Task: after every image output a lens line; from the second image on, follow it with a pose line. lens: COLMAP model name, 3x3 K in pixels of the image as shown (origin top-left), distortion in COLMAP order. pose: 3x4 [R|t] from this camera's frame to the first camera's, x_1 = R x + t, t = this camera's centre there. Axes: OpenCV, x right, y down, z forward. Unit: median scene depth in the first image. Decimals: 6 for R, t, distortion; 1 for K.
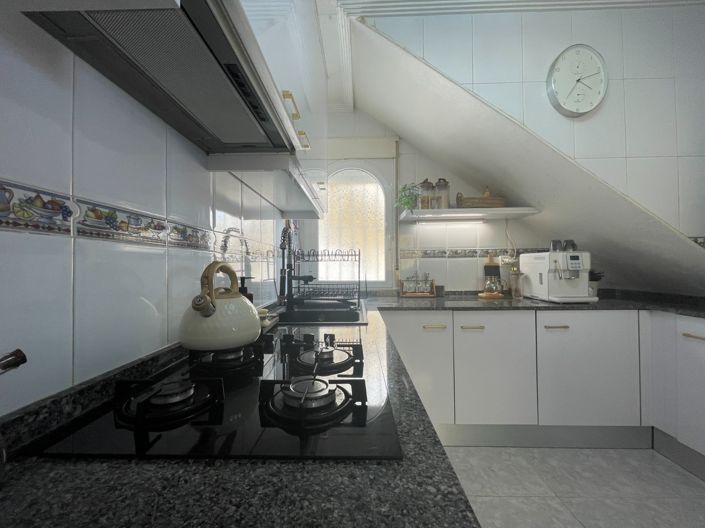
lens RADIAL K [[284.2, 0, 350.8], [0, 284.2, 263.1], [0, 0, 1]] dist [-0.004418, -0.000100]
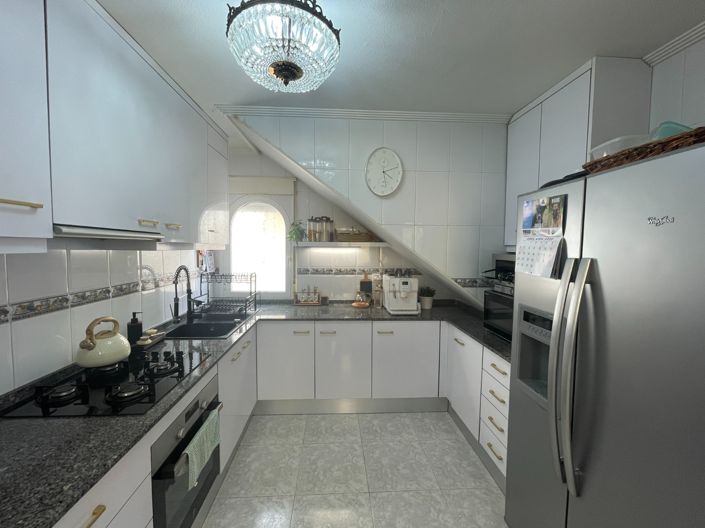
lens RADIAL K [[284.2, 0, 353.1], [0, 284.2, 262.9], [0, 0, 1]] dist [-0.004418, -0.000100]
pose [[0.996318, 0.014036, 0.084577, 0.447116], [-0.020031, 0.997313, 0.070460, -0.232707], [-0.083361, -0.071894, 0.993923, -0.412791]]
